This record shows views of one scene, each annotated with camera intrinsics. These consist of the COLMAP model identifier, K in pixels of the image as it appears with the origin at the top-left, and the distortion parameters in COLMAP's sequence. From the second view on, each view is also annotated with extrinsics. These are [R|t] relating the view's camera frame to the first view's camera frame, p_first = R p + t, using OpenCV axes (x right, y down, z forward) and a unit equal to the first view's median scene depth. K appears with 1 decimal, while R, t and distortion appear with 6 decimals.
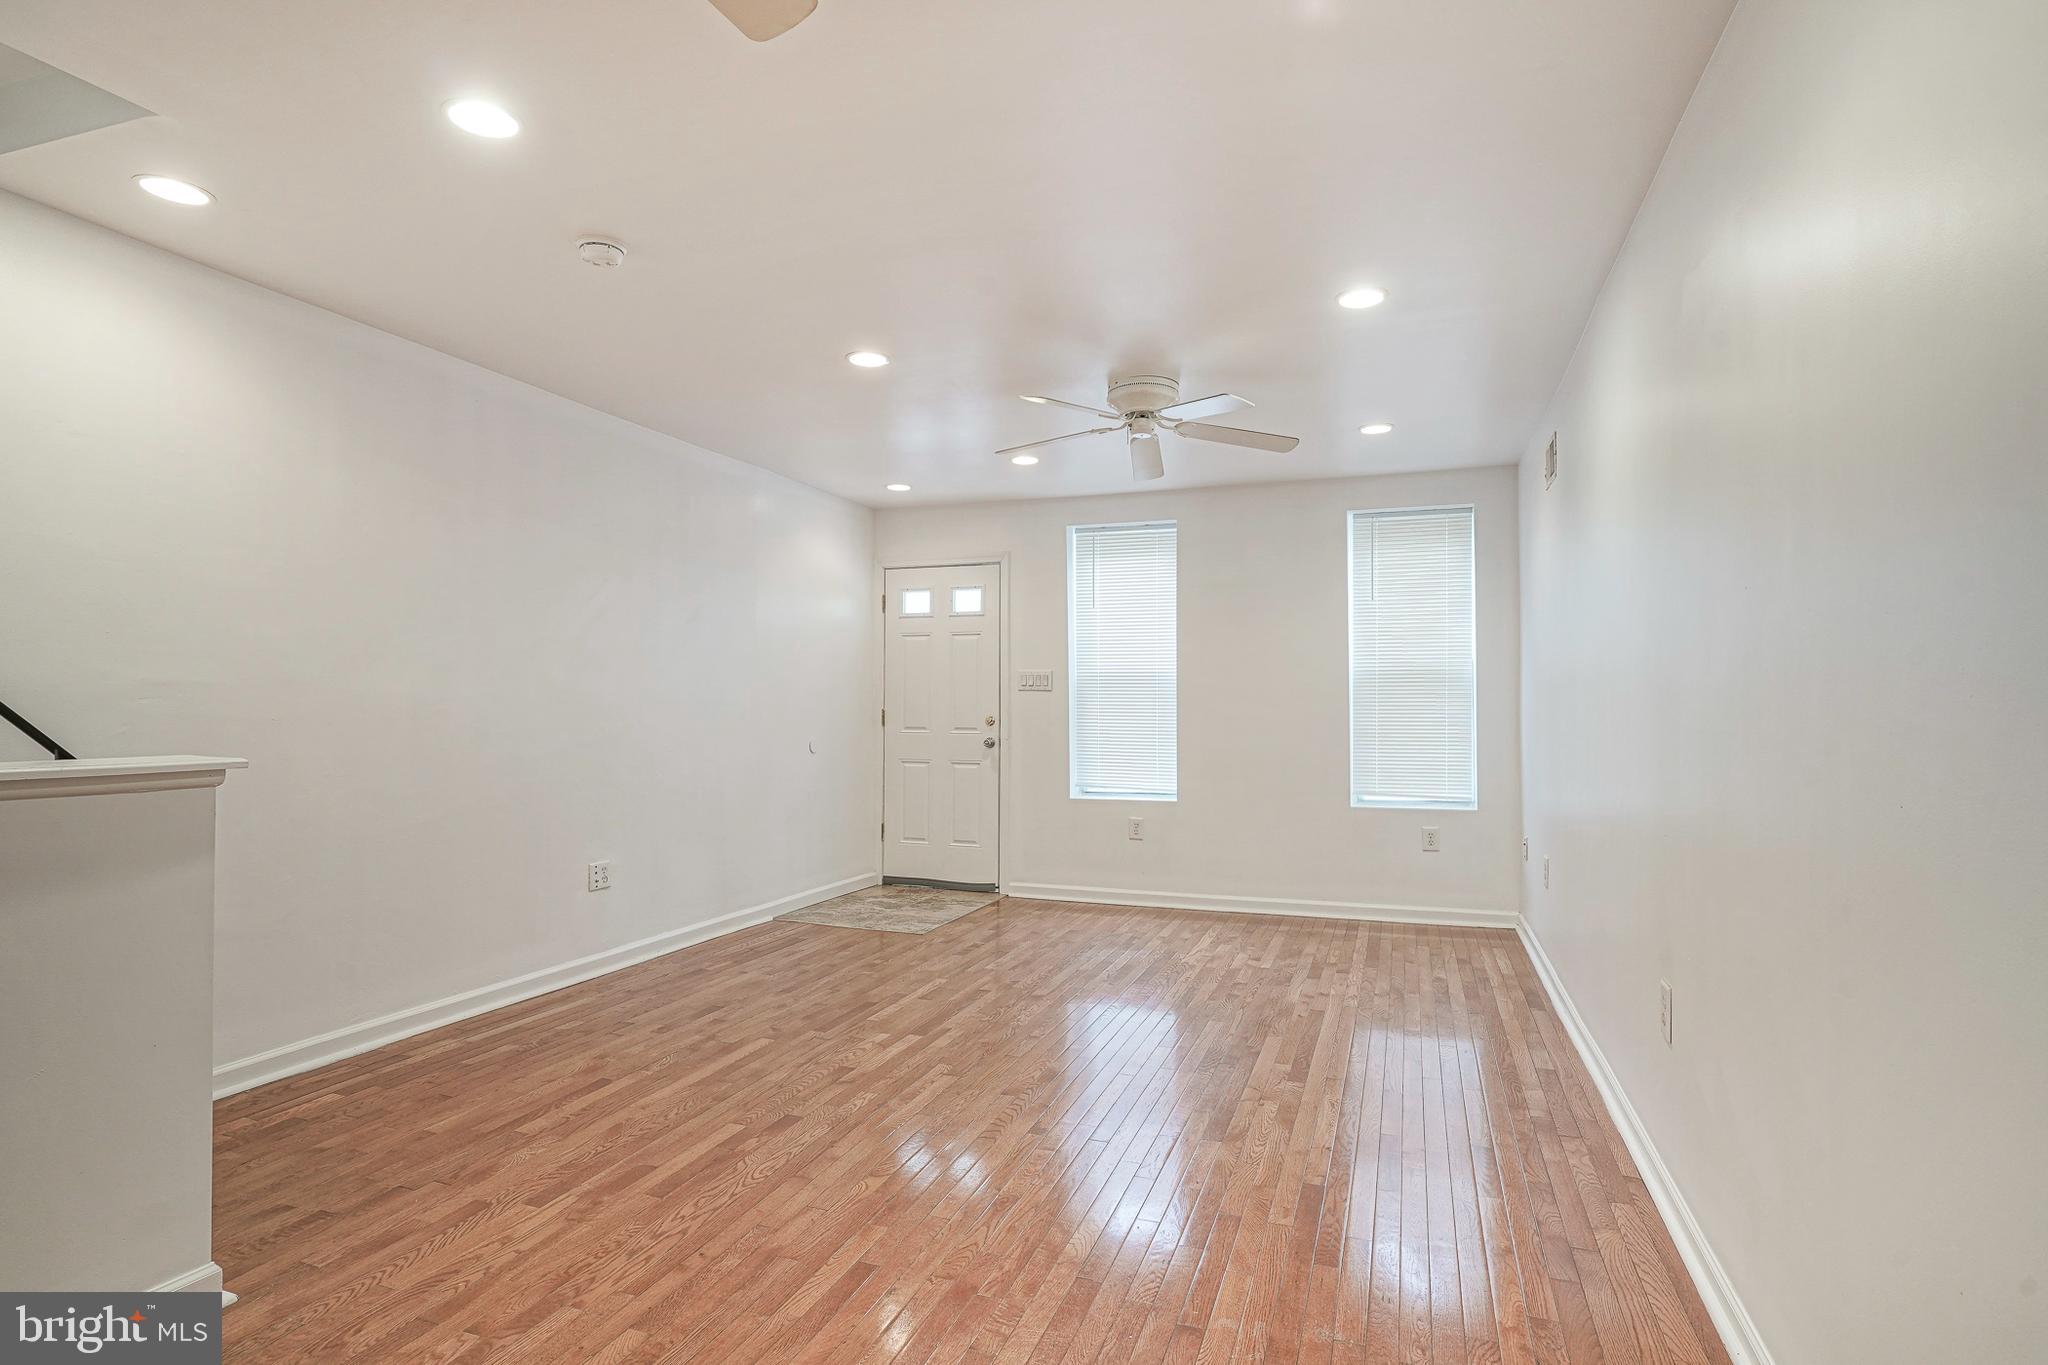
lens RADIAL K [[1065.3, 0, 1018.0], [0, 1065.3, 687.9], [0, 0, 1]] dist [-0.006615, 0.000212]
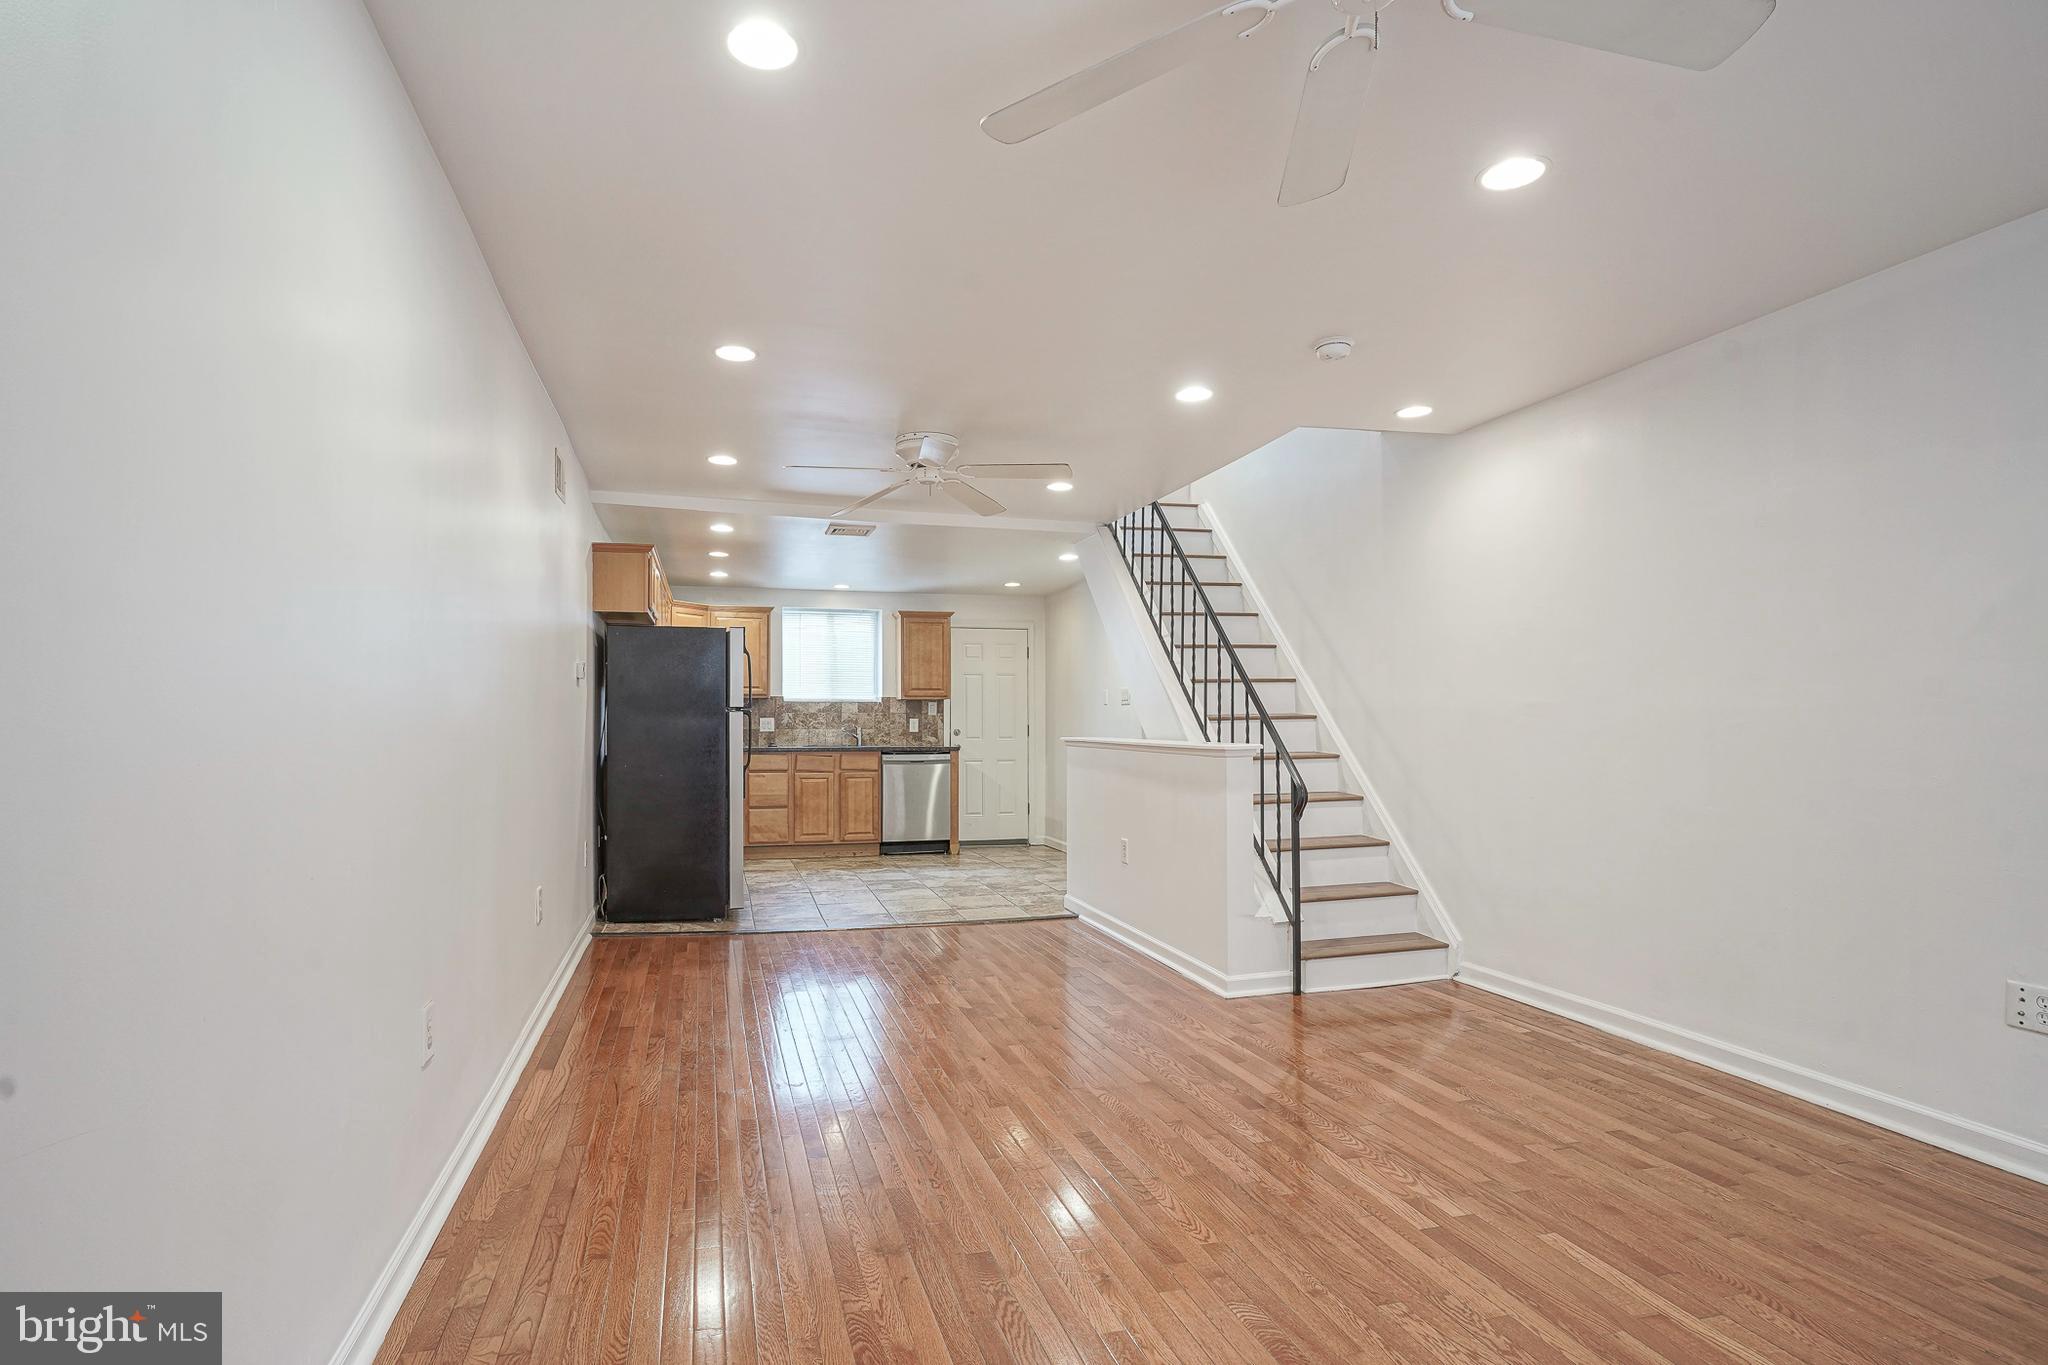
lens RADIAL K [[1084.6, 0, 1007.9], [0, 1084.6, 718.9], [0, 0, 1]] dist [-0.009902, -0.000460]
pose [[-0.809982, -0.005110, -0.586432, 0.499025], [0.007815, 0.999779, -0.019505, 0.029156], [0.586402, -0.020382, -0.809763, 1.392752]]
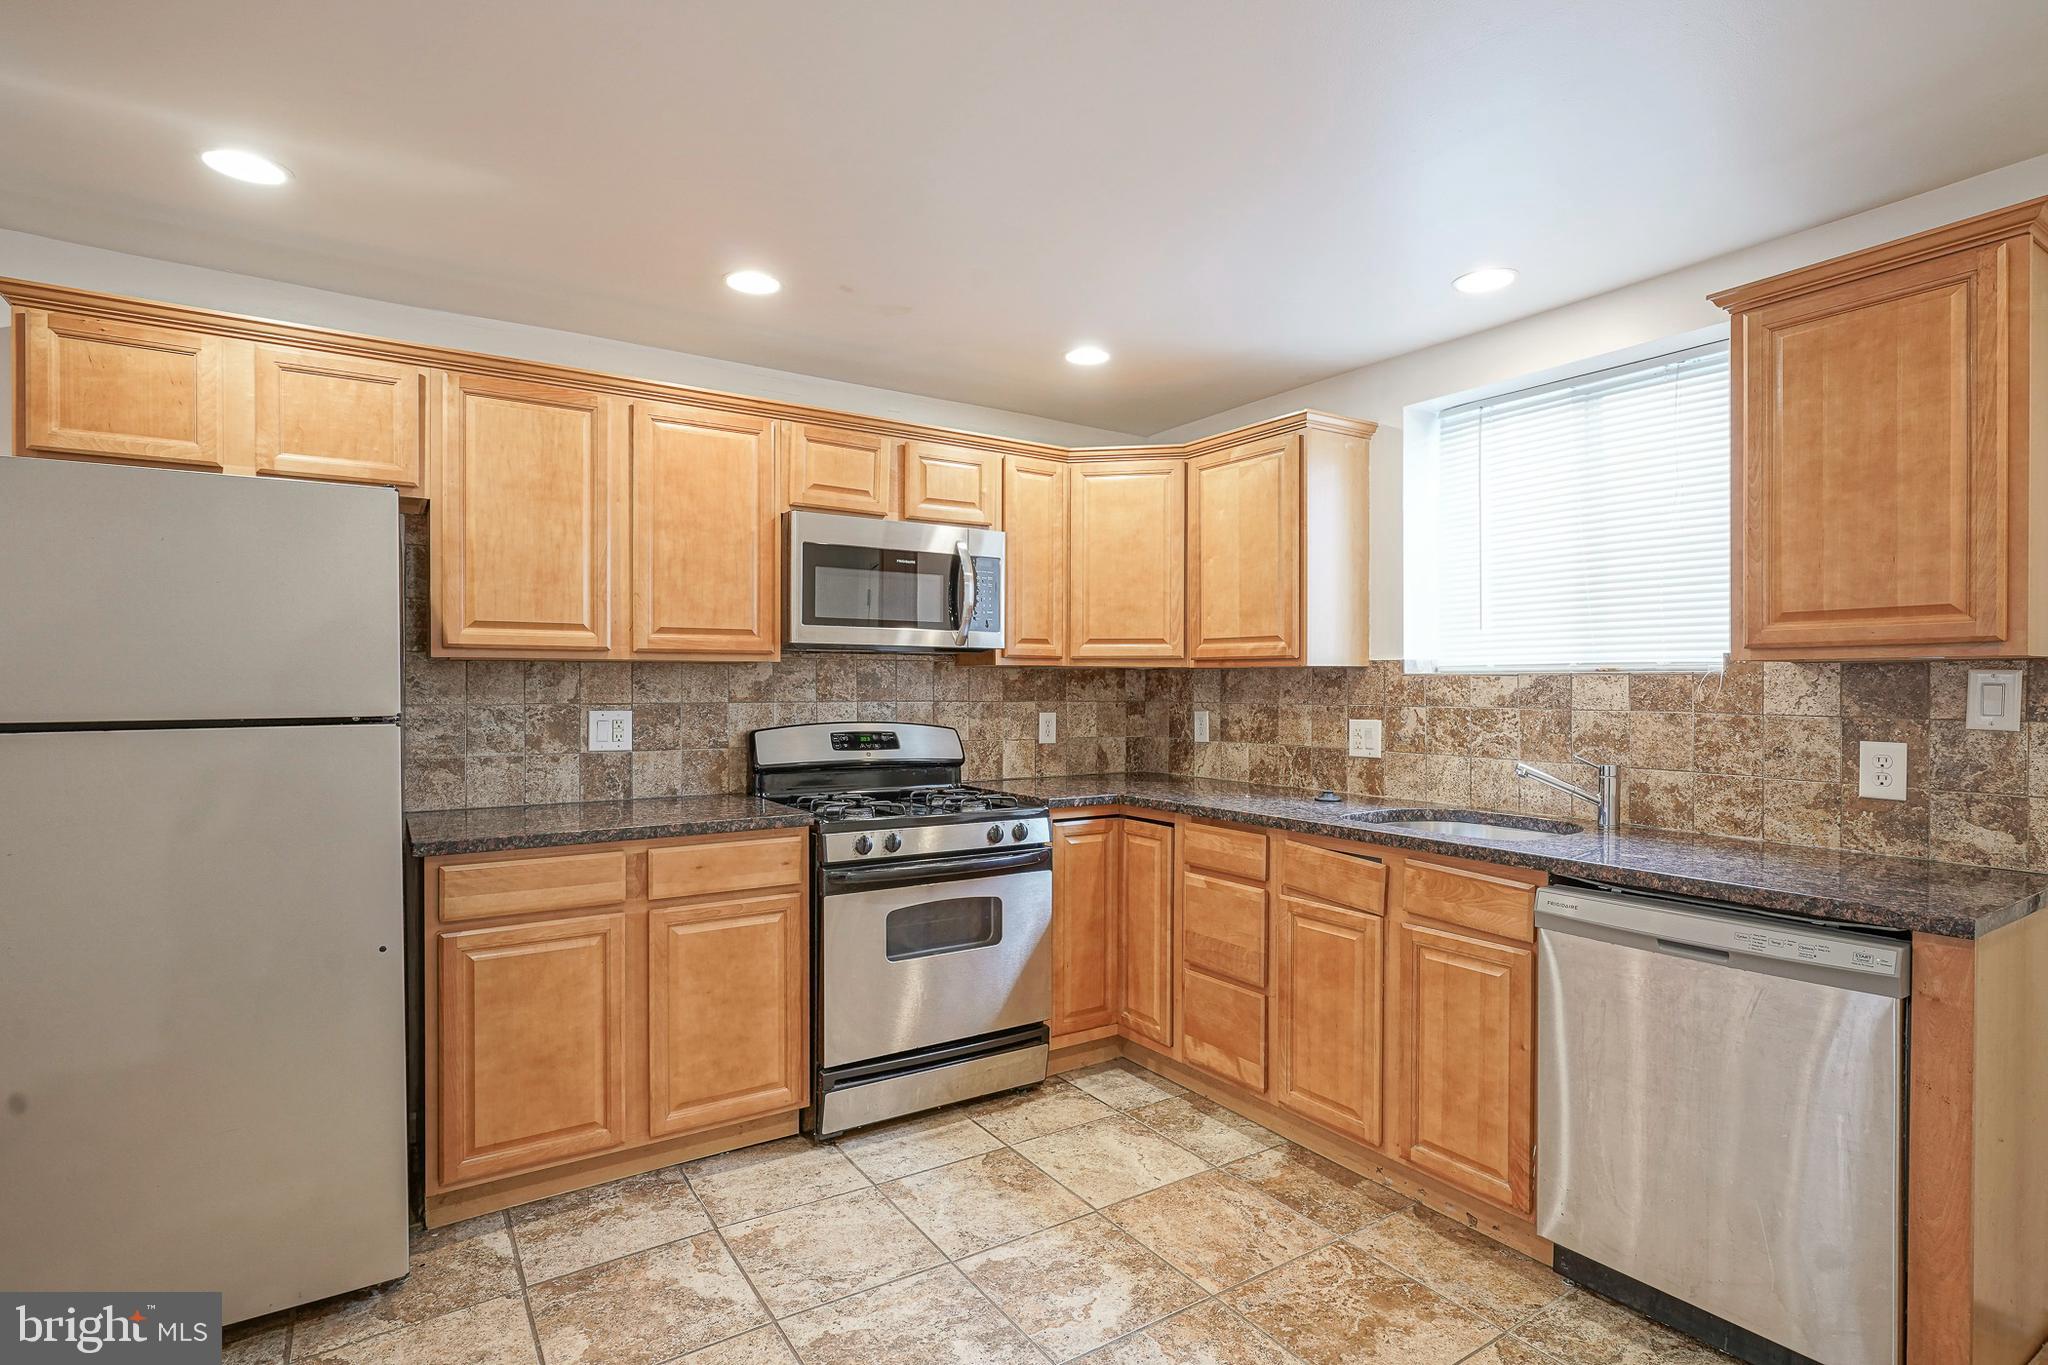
lens RADIAL K [[1001.1, 0, 1015.5], [0, 1001.1, 686.9], [0, 0, 1]] dist [-0.004041, 0.000018]
pose [[-0.801700, -0.007387, 0.597680, -0.800008], [-0.014292, 0.999875, -0.006812, -0.044590], [-0.597555, -0.014003, -0.801706, -0.117587]]
